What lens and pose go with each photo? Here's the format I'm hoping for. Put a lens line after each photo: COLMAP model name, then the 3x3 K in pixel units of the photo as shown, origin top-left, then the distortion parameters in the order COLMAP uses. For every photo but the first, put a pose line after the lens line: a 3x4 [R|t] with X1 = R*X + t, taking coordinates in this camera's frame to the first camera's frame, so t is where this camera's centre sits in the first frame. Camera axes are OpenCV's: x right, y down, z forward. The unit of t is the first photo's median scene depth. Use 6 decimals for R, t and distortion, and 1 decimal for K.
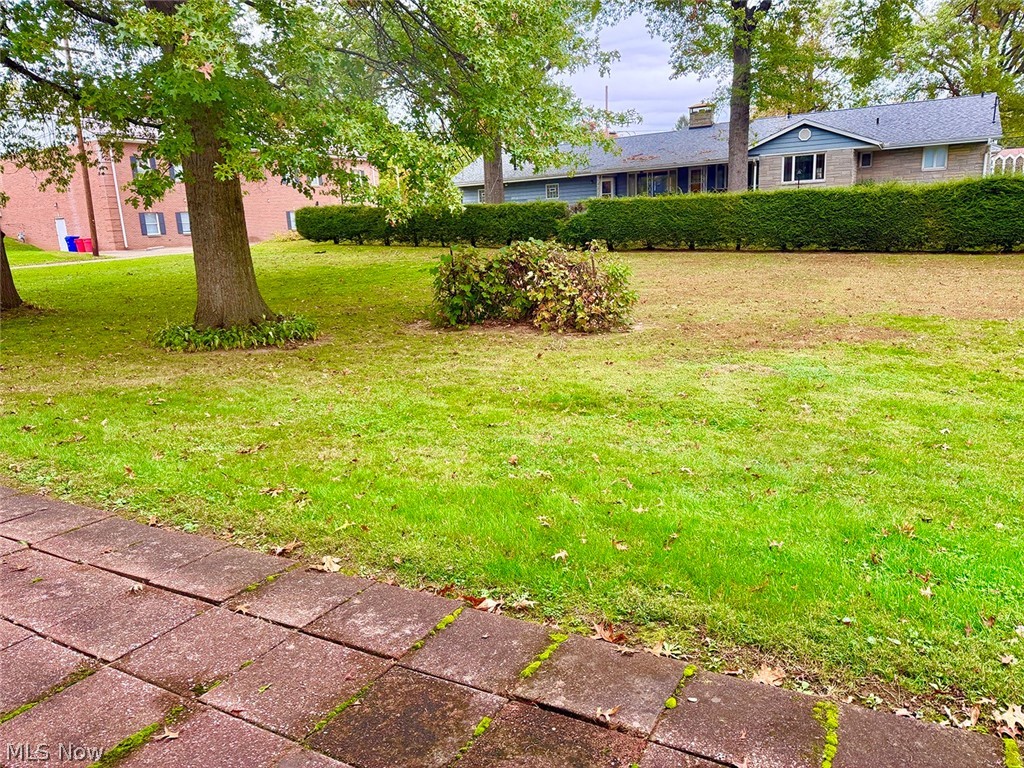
lens RADIAL K [[719.4, 0, 513.9], [0, 719.4, 385.6], [0, 0, 1]] dist [0.131476, -0.199391]
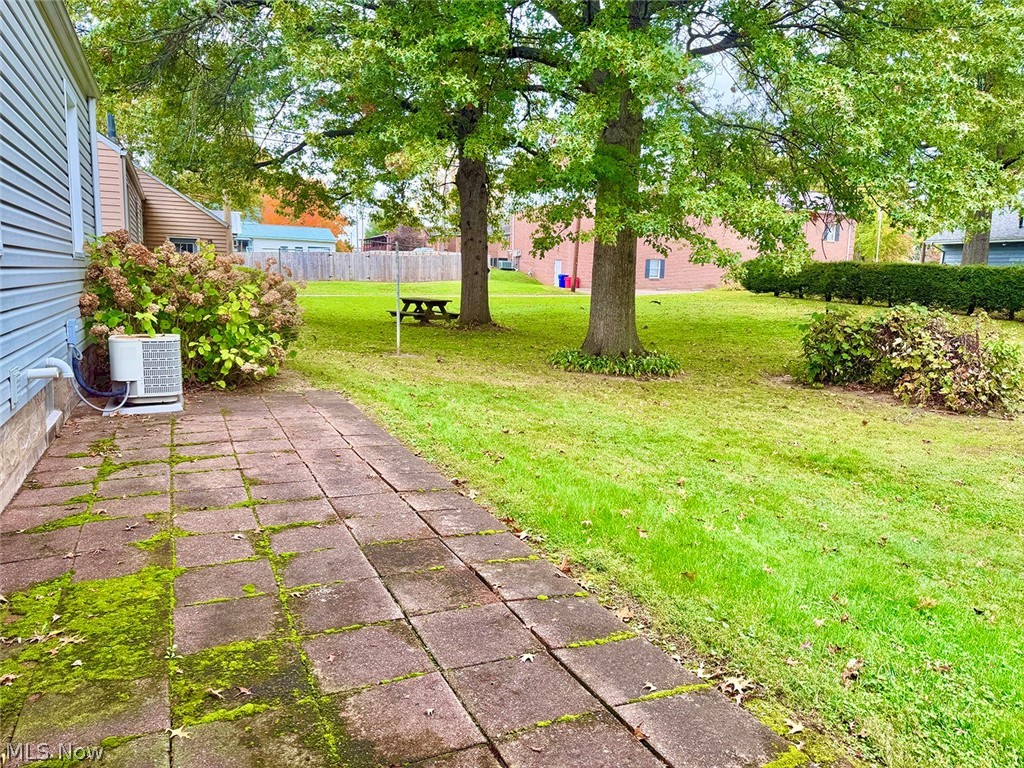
lens RADIAL K [[719.4, 0, 513.9], [0, 719.4, 385.6], [0, 0, 1]] dist [0.131476, -0.199391]
pose [[0.803468, 0.151927, -0.575636, 0.182497], [-0.188762, 0.982014, -0.004291, 0.002136], [0.564631, 0.112105, 0.817694, -0.062930]]
